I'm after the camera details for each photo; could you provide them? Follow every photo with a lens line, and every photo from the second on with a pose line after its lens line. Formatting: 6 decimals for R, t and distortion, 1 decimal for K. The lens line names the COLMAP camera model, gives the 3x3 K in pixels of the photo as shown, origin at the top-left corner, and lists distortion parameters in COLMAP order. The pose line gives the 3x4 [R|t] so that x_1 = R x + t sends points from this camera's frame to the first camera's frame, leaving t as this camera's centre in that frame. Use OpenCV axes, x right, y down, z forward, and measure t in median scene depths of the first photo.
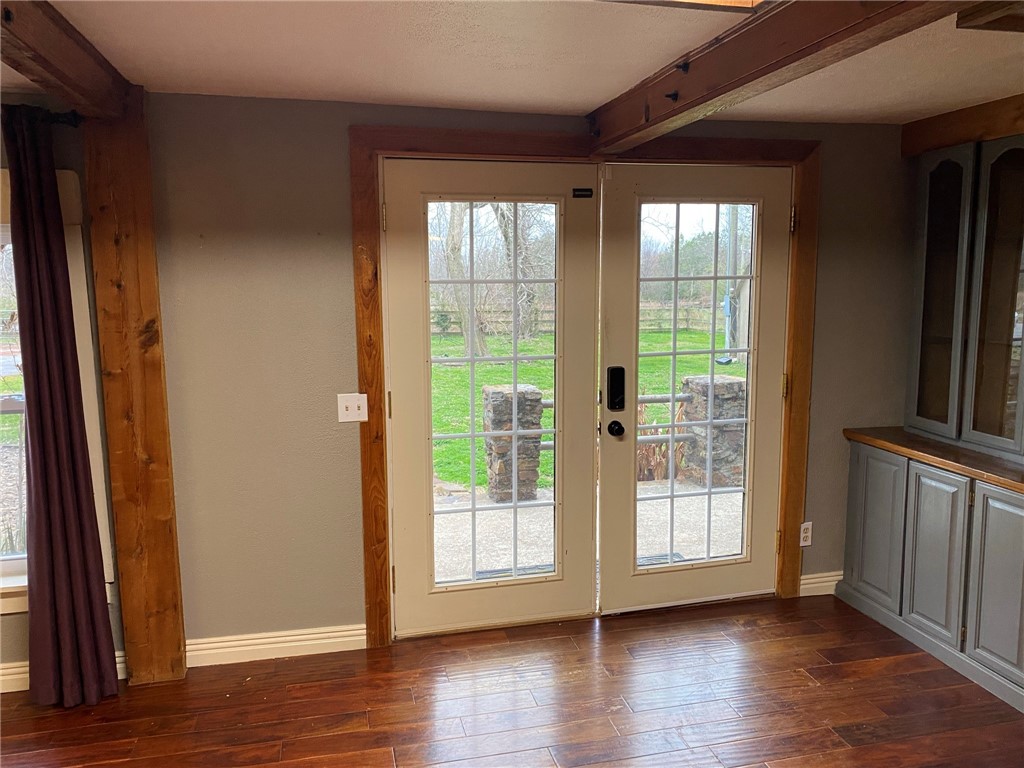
lens RADIAL K [[776.8, 0, 514.3], [0, 776.8, 381.8], [0, 0, 1]] dist [0.020460, -0.022055]
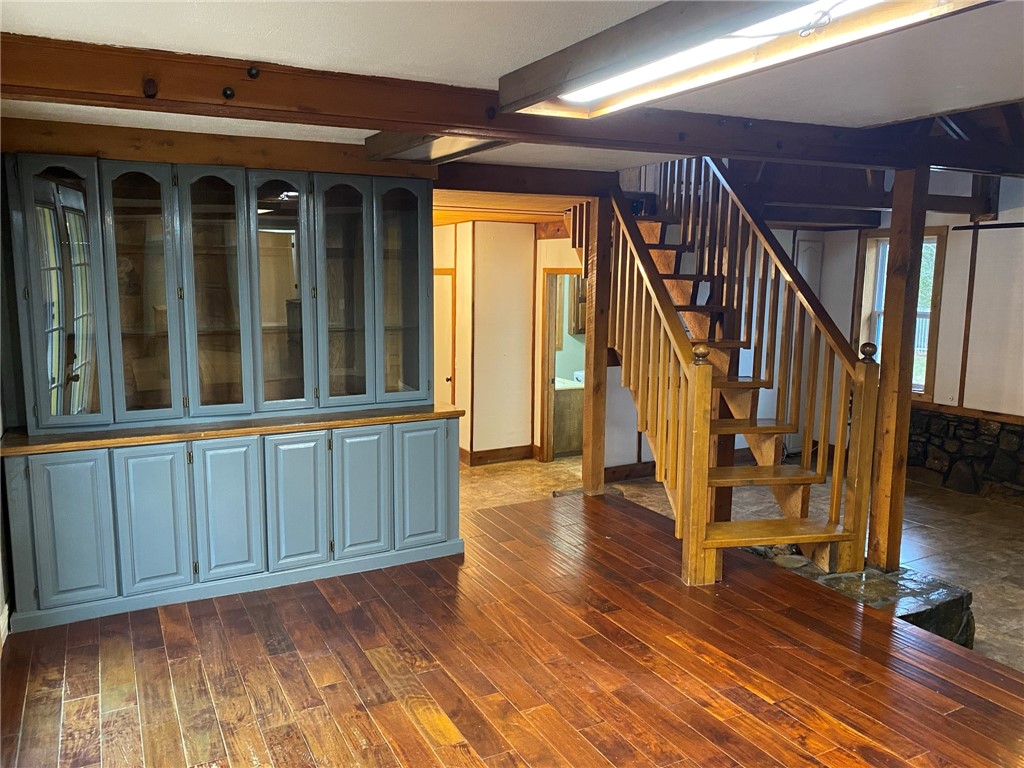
lens RADIAL K [[776.8, 0, 509.8], [0, 776.8, 382.3], [0, 0, 1]] dist [0.020460, -0.022055]
pose [[-0.237390, -0.133797, 0.962156, -0.690841], [0.133411, 0.976593, 0.168721, -0.104550], [-0.962210, 0.168415, -0.213984, 0.746332]]
